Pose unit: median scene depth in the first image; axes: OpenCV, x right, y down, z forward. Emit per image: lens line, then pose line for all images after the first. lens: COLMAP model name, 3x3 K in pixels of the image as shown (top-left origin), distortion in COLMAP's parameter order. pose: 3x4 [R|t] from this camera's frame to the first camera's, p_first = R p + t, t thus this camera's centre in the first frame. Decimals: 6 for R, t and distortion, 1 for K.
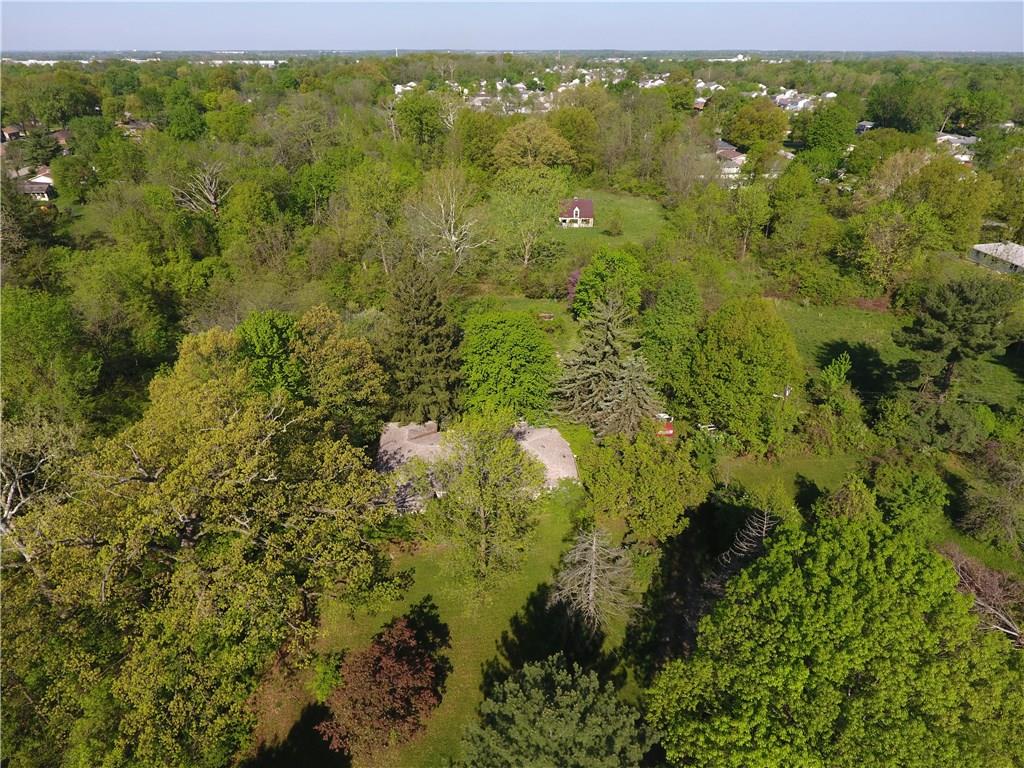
lens RADIAL K [[604.7, 0, 504.3], [0, 604.7, 378.7], [0, 0, 1]] dist [0.000772, -0.002516]
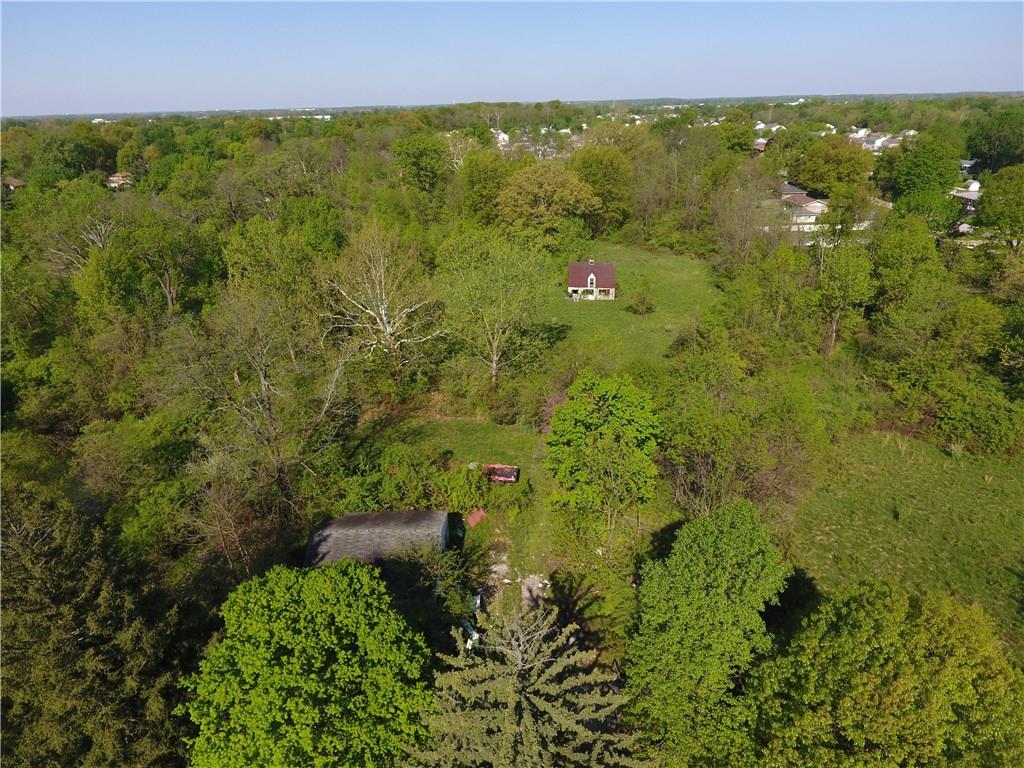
lens RADIAL K [[602.5, 0, 507.3], [0, 602.5, 380.4], [0, 0, 1]] dist [-0.001263, 0.002791]
pose [[0.996210, 0.015073, -0.085664, 0.064378], [-0.020694, 0.997663, -0.065115, -0.081383], [0.084482, 0.066641, 0.994194, 0.211369]]
